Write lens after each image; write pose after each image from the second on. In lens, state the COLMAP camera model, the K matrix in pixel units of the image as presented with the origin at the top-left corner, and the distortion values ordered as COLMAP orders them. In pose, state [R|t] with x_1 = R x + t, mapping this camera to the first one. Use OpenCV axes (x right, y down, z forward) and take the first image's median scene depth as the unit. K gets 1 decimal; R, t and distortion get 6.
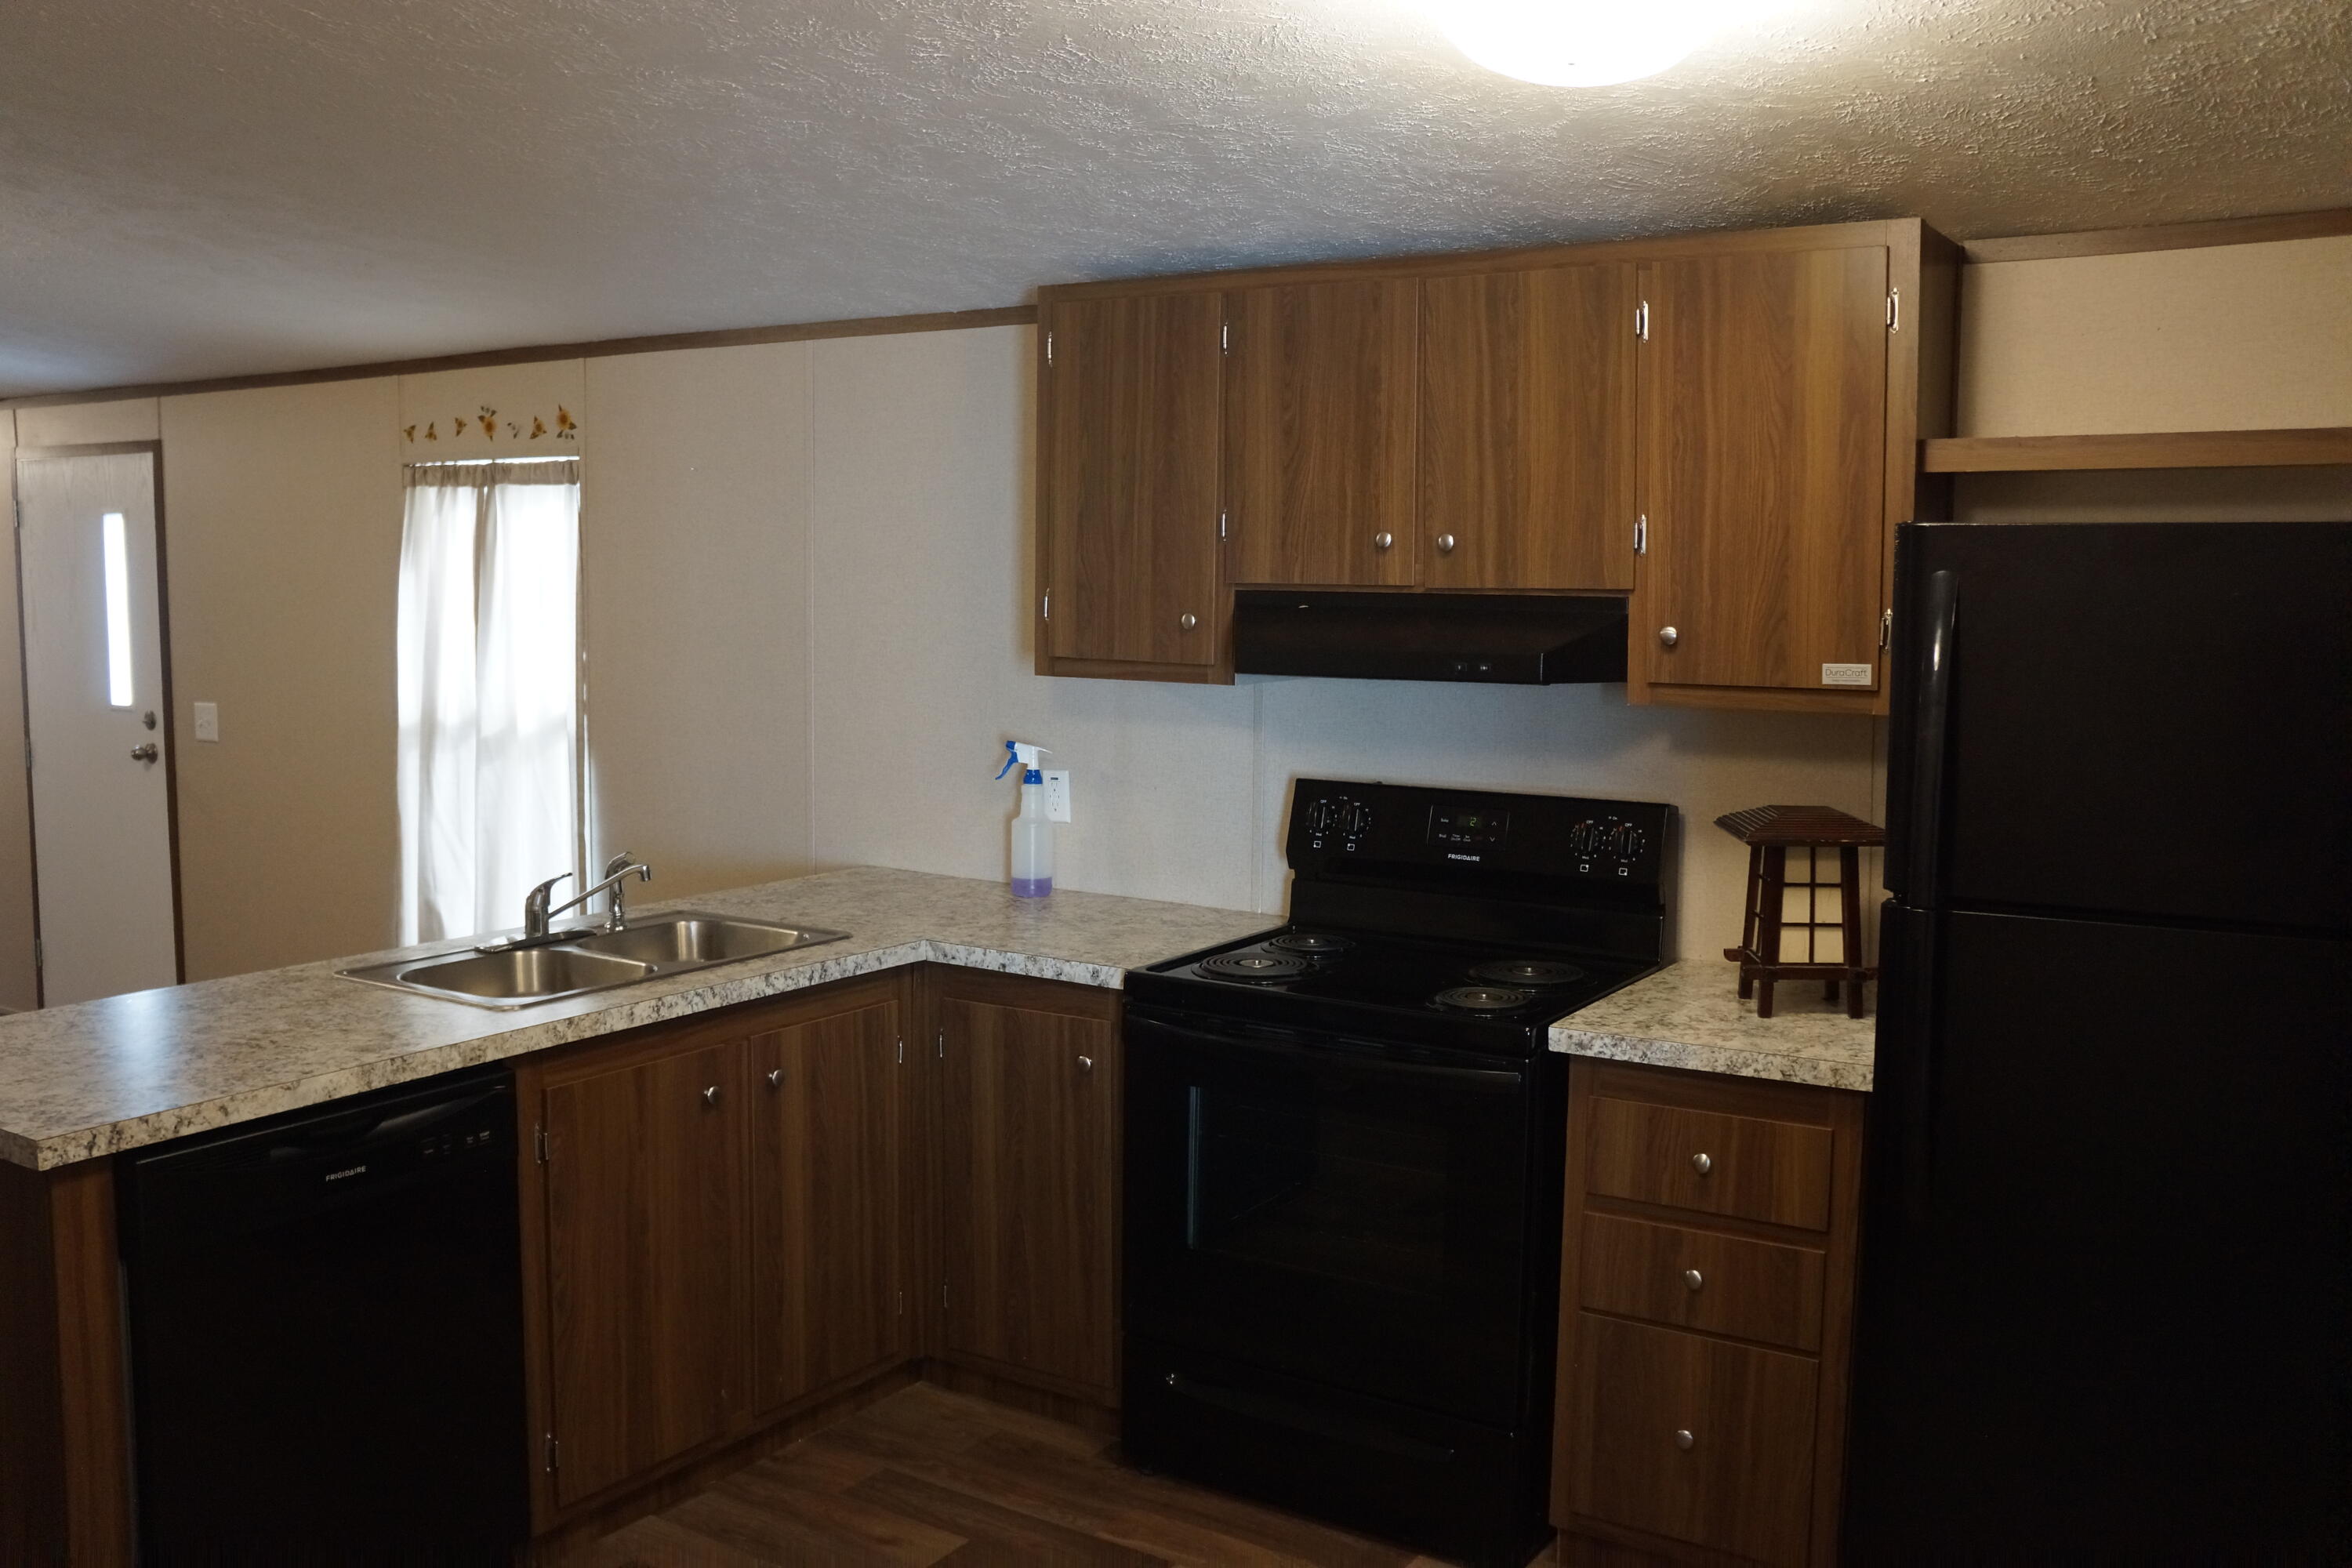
lens RADIAL K [[2089.1, 0, 1133.2], [0, 2089.1, 744.8], [0, 0, 1]] dist [-0.125461, 0.165589]
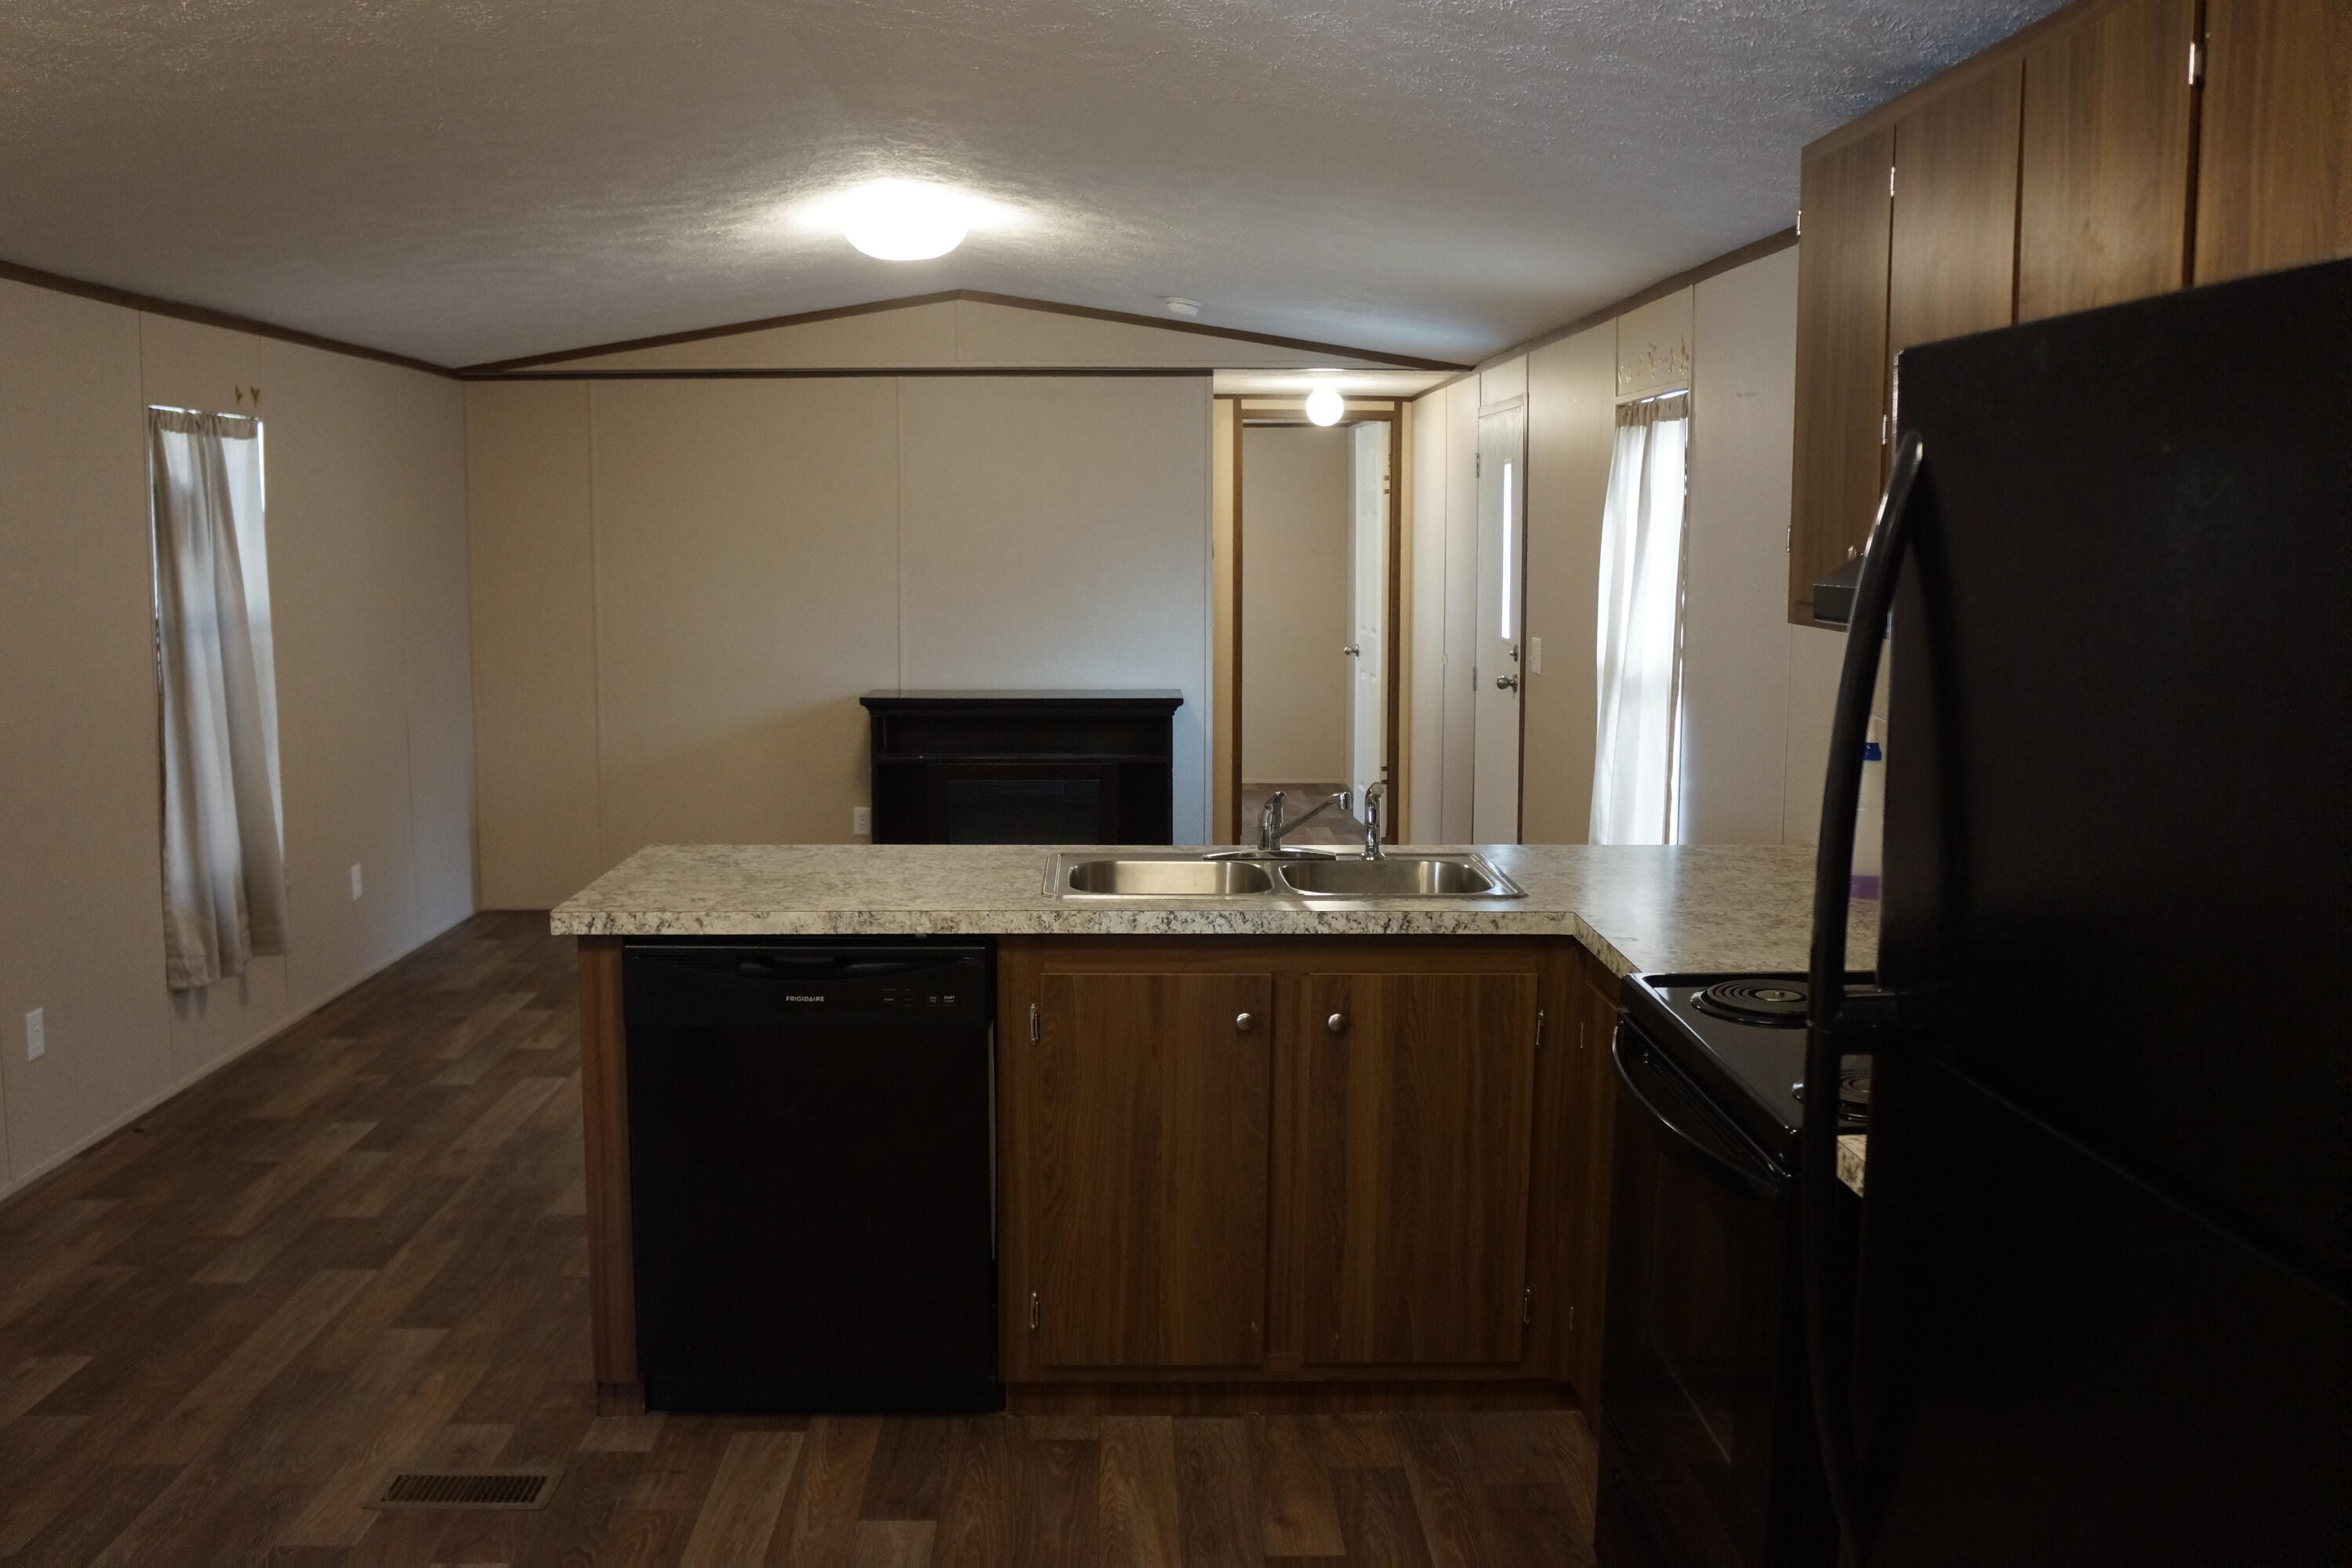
lens RADIAL K [[2089.1, 0, 1133.2], [0, 2089.1, 744.8], [0, 0, 1]] dist [-0.125461, 0.165589]
pose [[0.570078, 0.083725, -0.817313, 0.569956], [-0.072914, 0.996025, 0.051174, -0.009385], [0.818349, 0.030420, 0.573917, 0.384863]]
